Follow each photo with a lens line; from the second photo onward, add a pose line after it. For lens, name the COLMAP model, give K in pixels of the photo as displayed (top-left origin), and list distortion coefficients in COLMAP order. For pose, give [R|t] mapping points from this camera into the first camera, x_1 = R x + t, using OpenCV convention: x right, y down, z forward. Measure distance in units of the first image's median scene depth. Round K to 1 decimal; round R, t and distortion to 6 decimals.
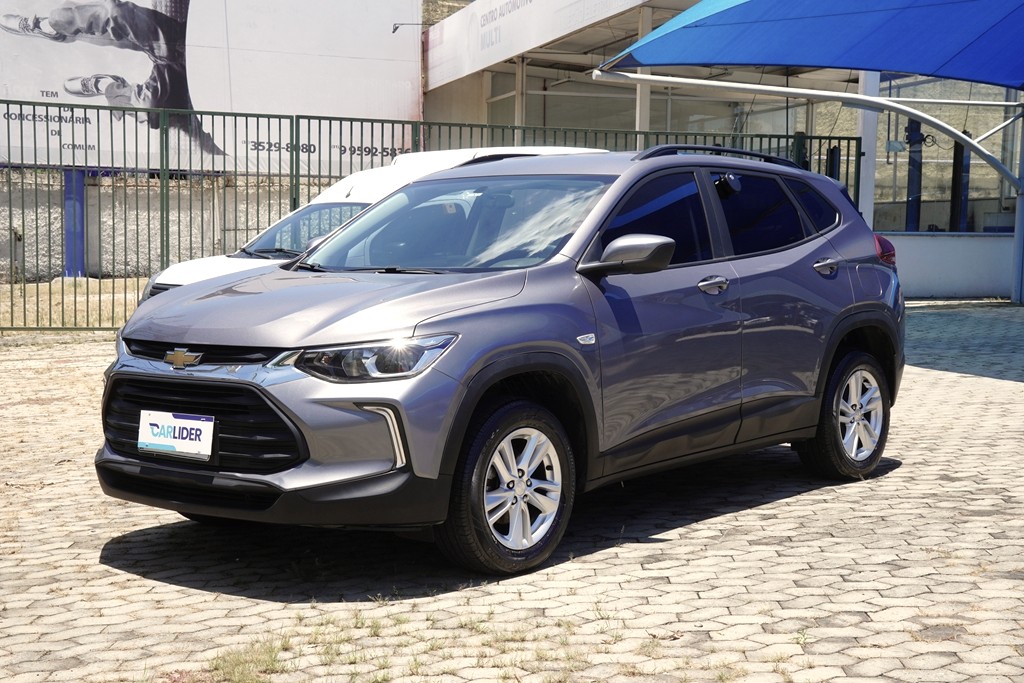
lens RADIAL K [[1471.5, 0, 512.0], [0, 1471.5, 341.5], [0, 0, 1]] dist [0.183889, 0.092239]
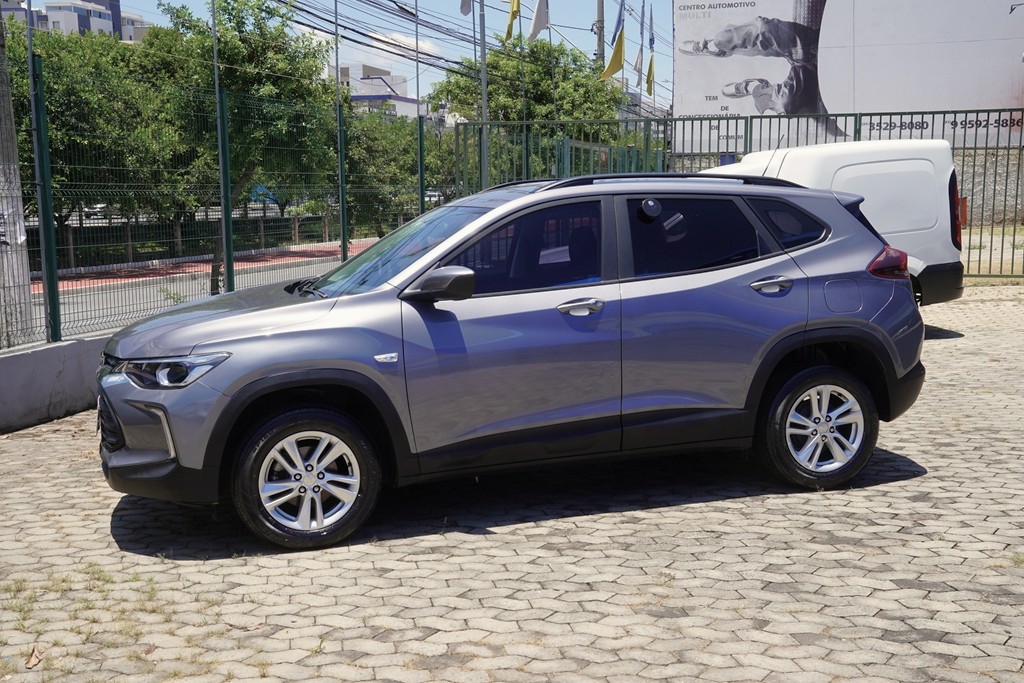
lens RADIAL K [[1155.5, 0, 512.0], [0, 1155.5, 341.5], [0, 0, 1]] dist [0.093022, 0.007643]
pose [[0.840339, 0.046323, -0.540078, 0.473234], [-0.015814, 0.998013, 0.060995, -0.054302], [0.541830, -0.042716, 0.839402, 0.210706]]
